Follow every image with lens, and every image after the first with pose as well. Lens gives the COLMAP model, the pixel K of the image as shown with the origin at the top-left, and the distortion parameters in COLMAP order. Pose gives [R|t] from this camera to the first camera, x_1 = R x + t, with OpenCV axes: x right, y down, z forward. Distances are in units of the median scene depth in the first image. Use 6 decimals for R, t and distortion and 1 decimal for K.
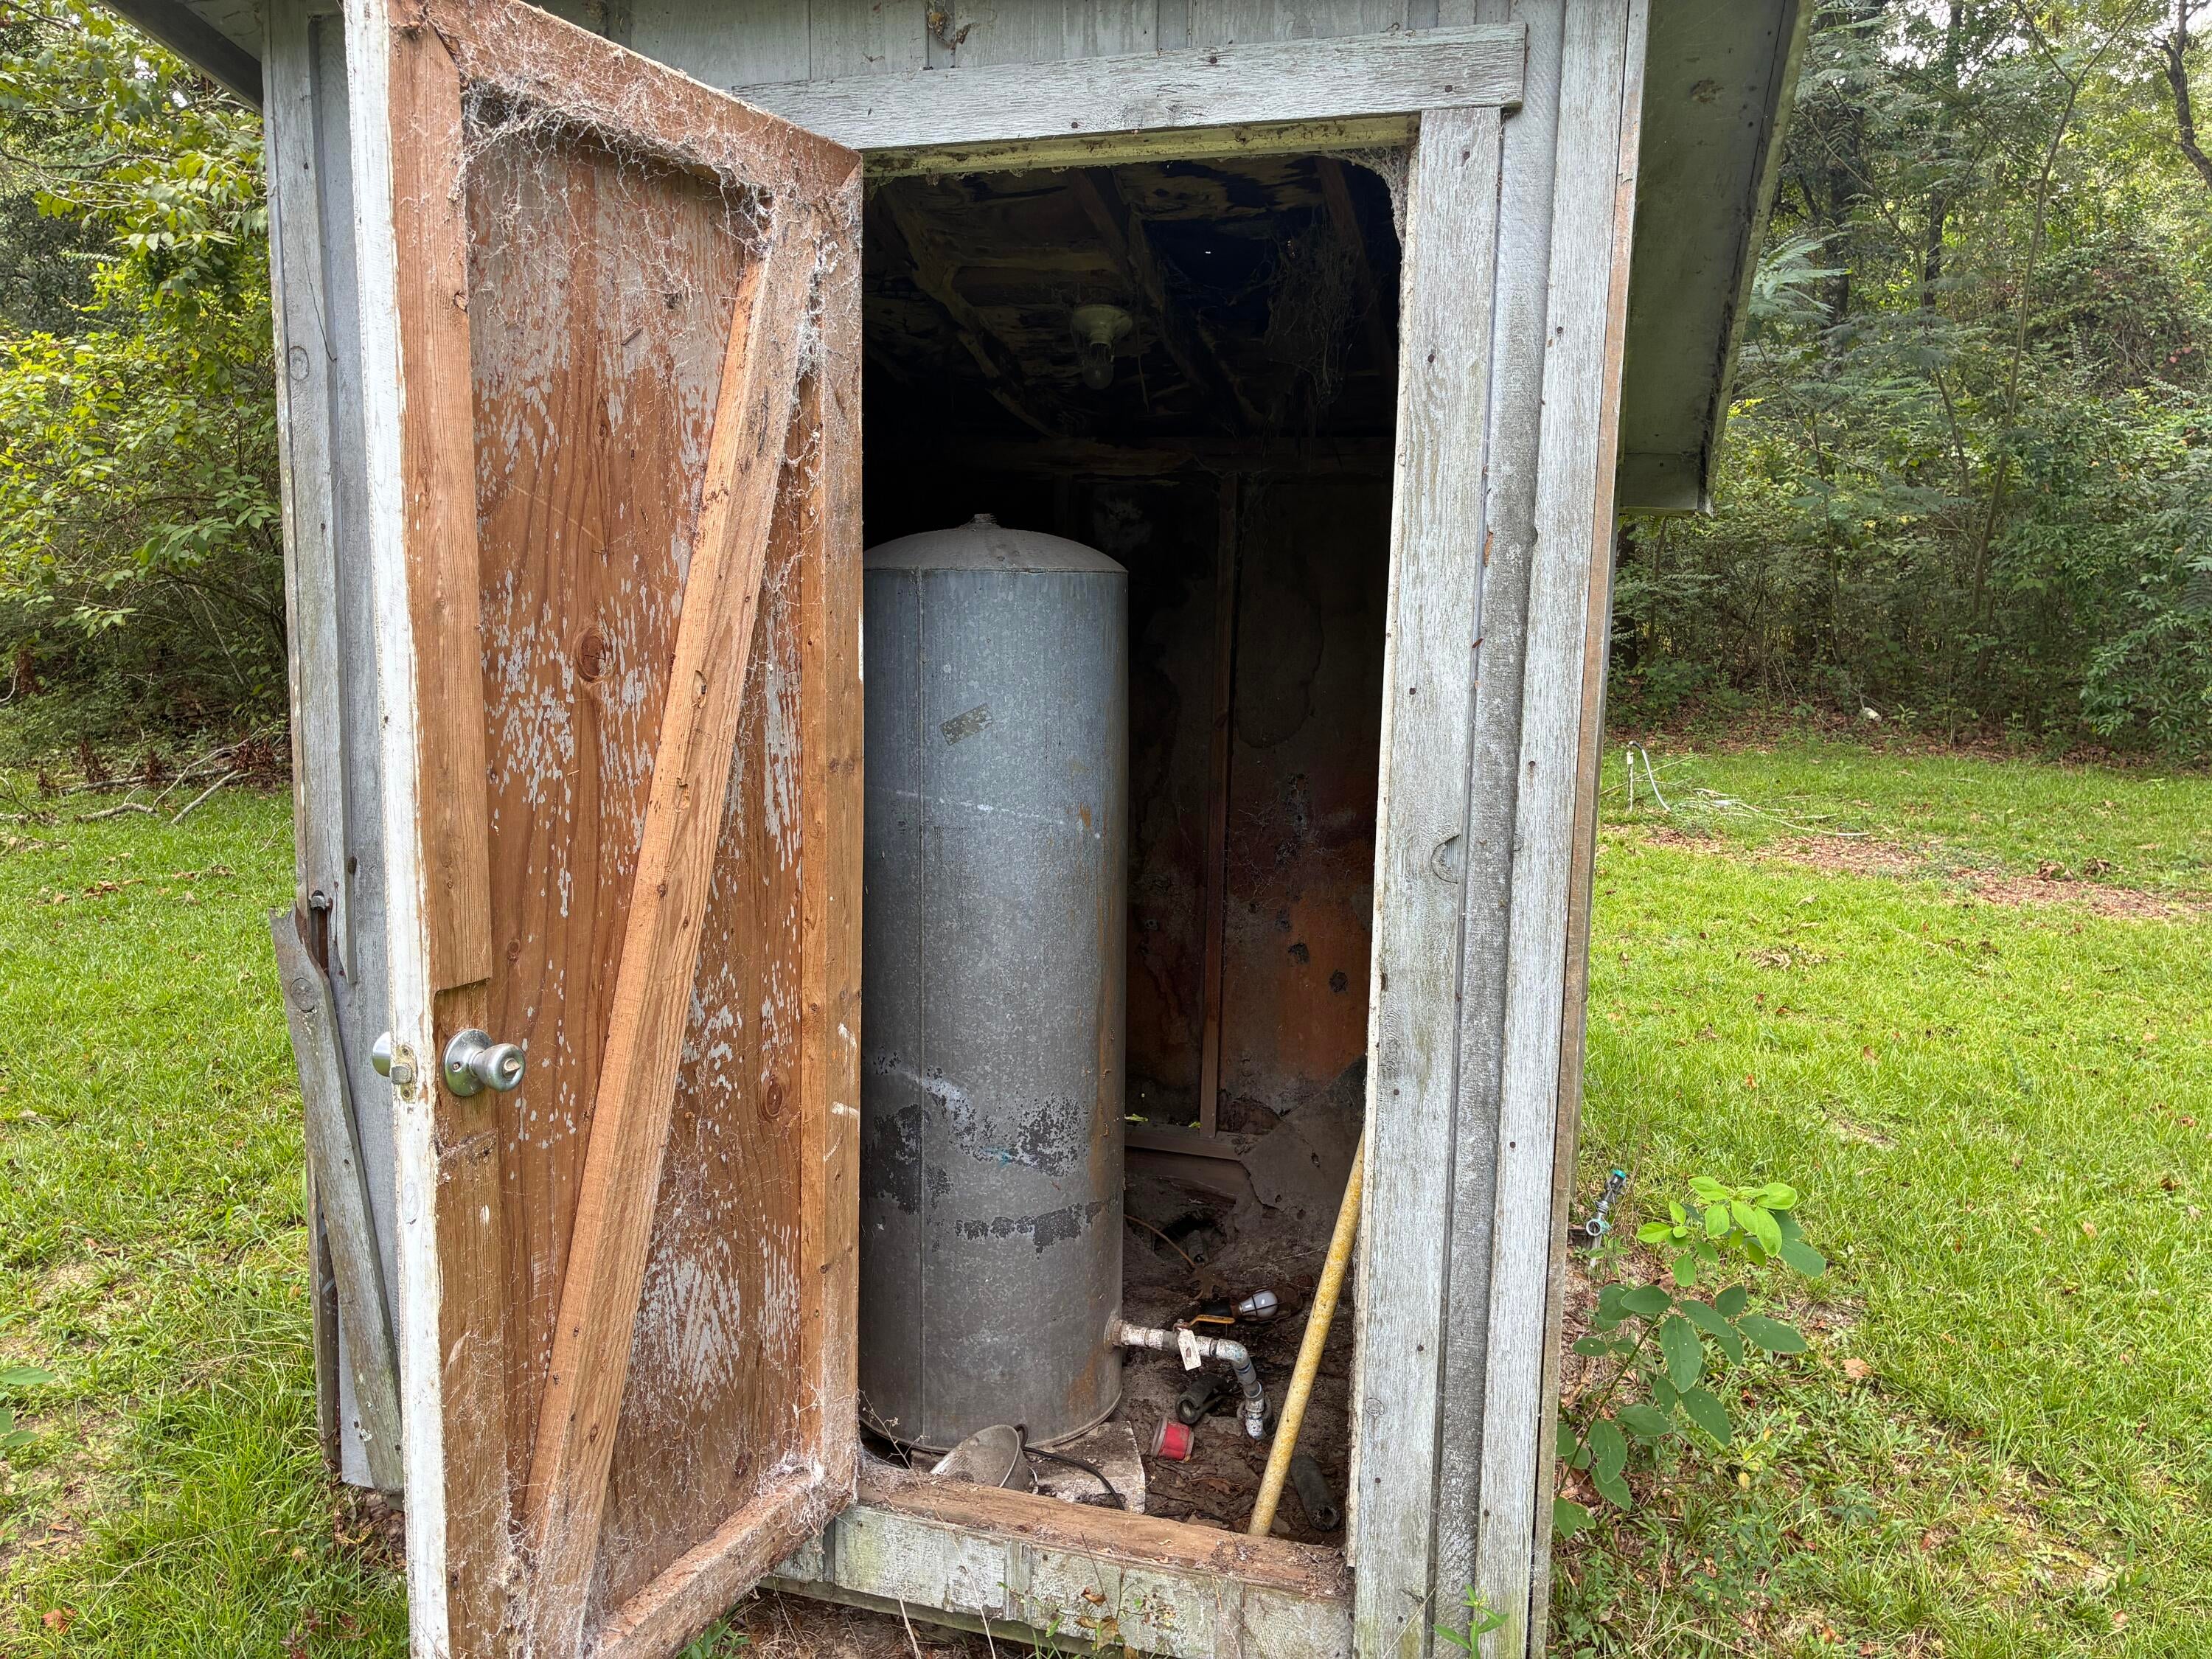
lens RADIAL K [[1664.1, 0, 1109.1], [0, 1664.1, 818.6], [0, 0, 1]] dist [-0.027987, 0.068837]
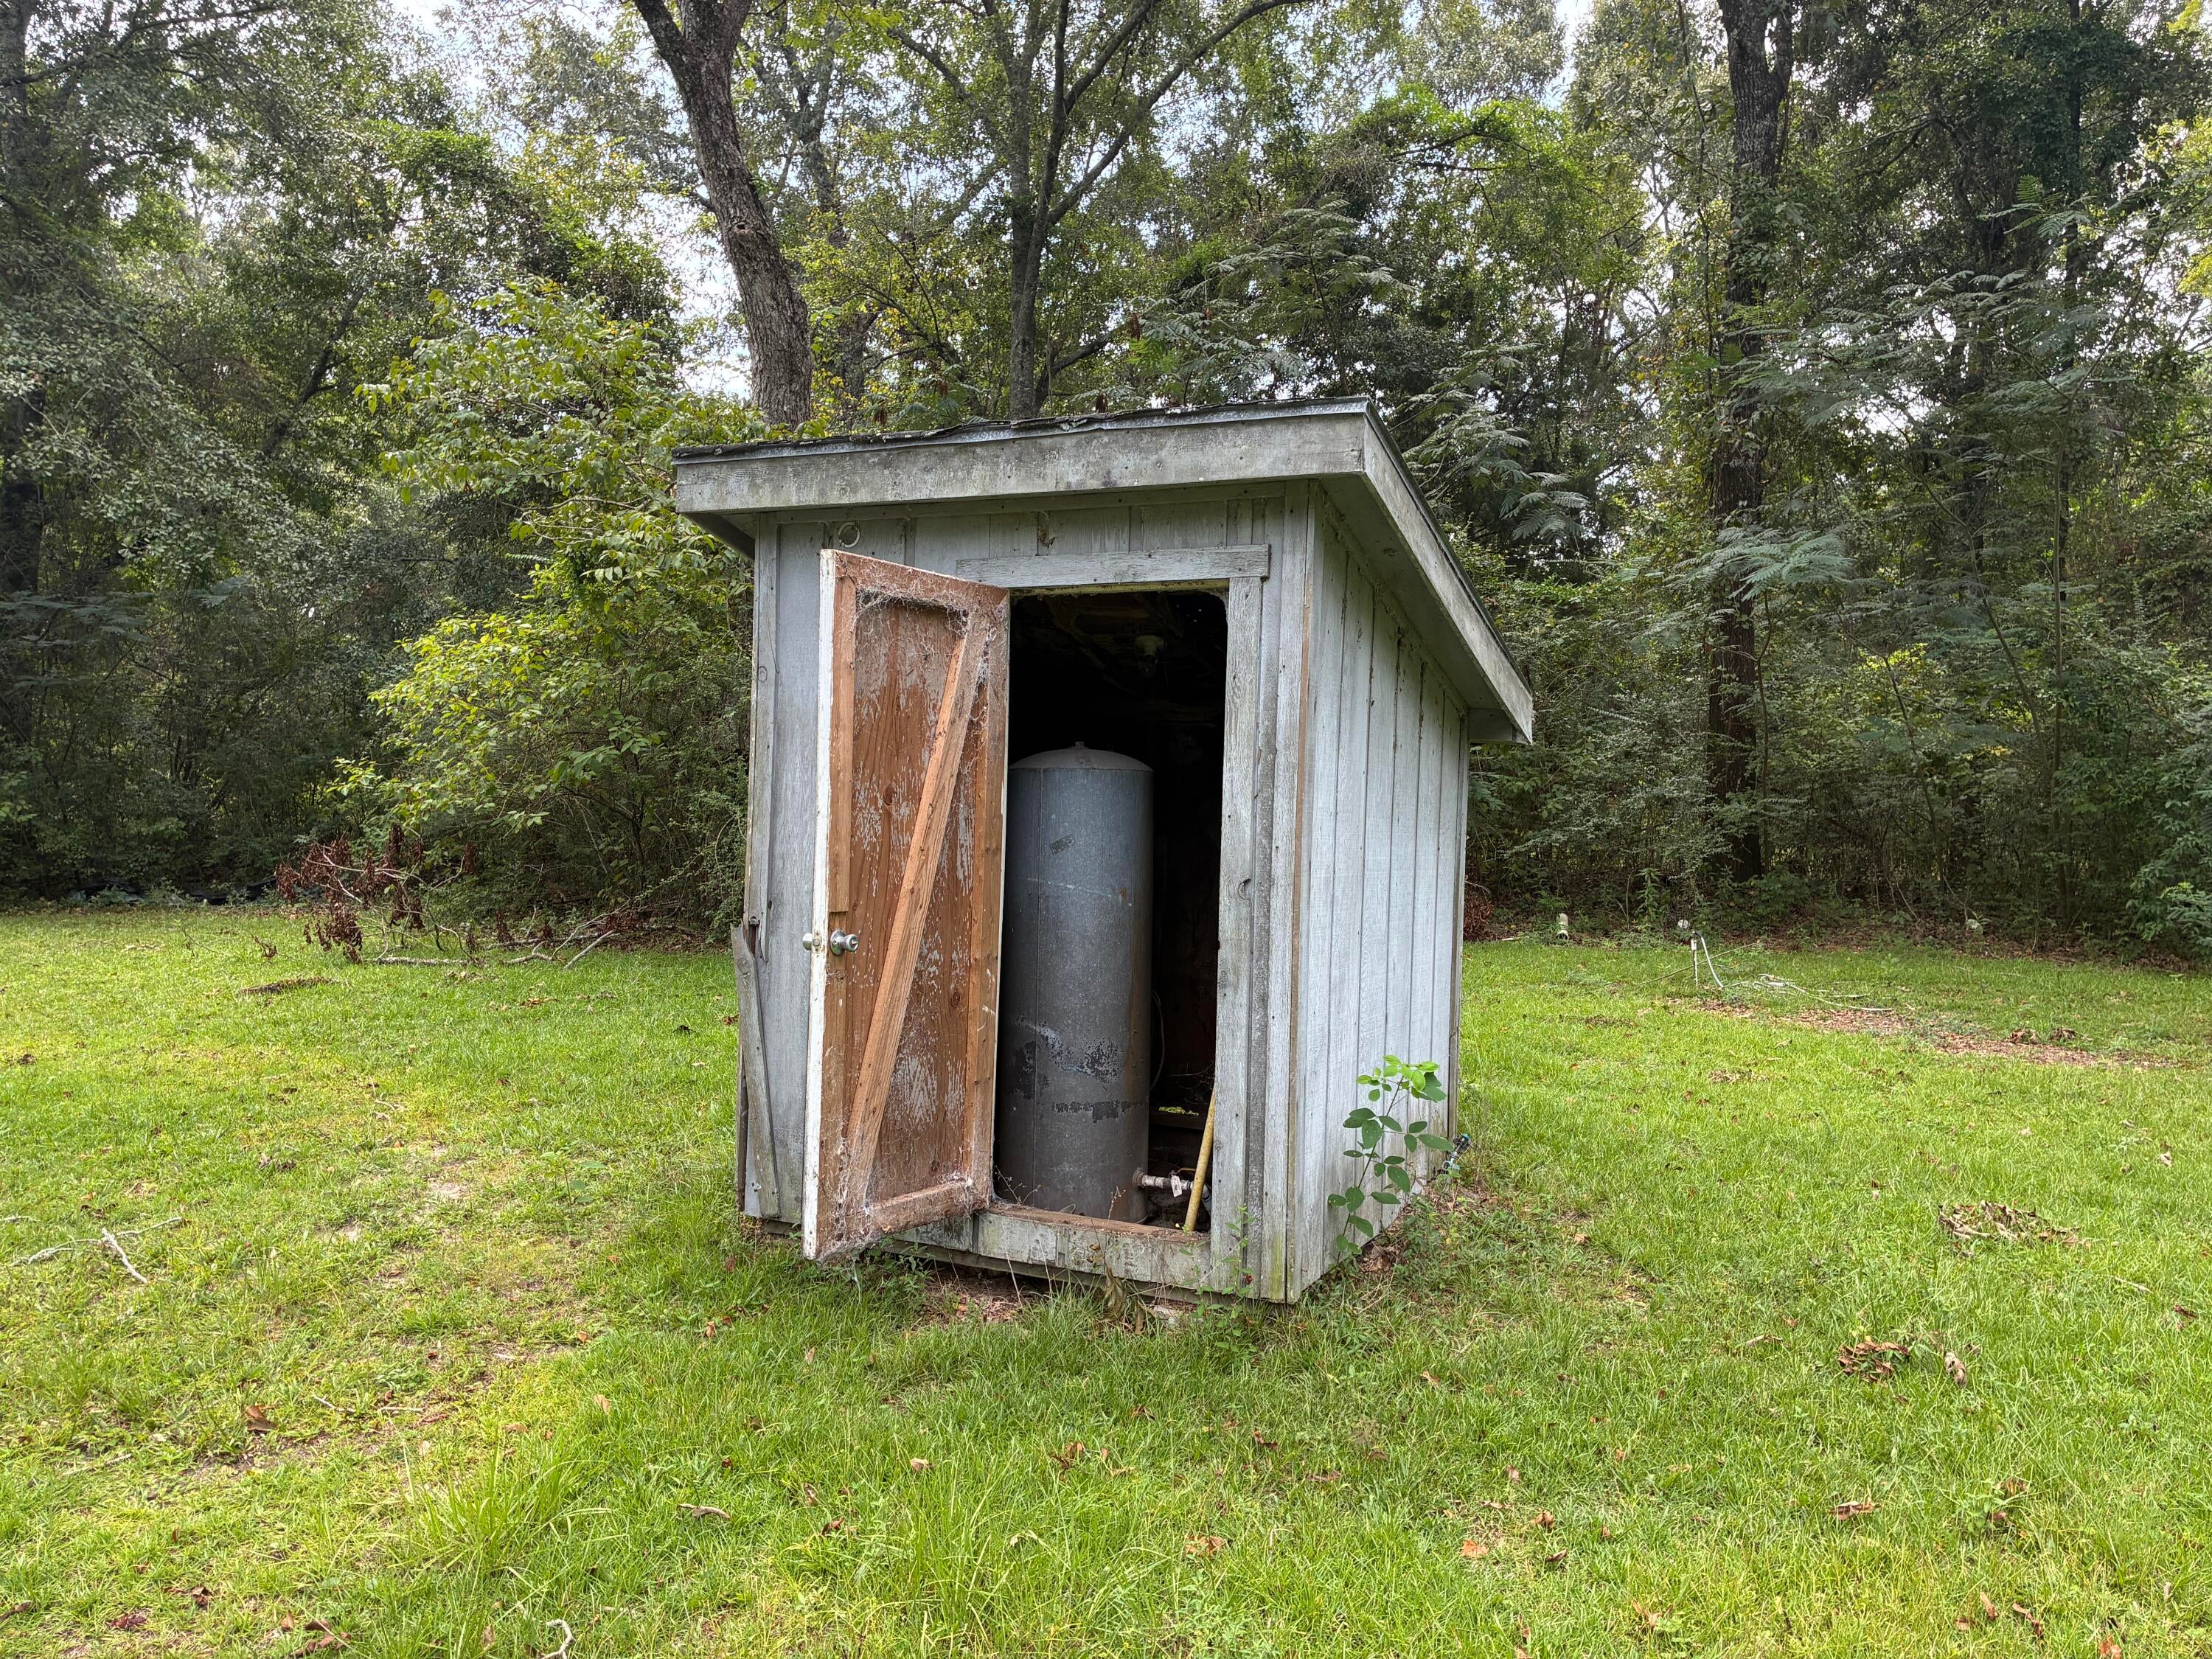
lens RADIAL K [[1782.9, 0, 1106.0], [0, 1782.9, 829.5], [0, 0, 1]] dist [0.010640, -0.056469]
pose [[0.987067, 0.010126, -0.159989, 0.399376], [-0.031728, 0.990601, -0.133051, 0.269806], [0.157138, 0.136407, 0.978111, -1.419441]]
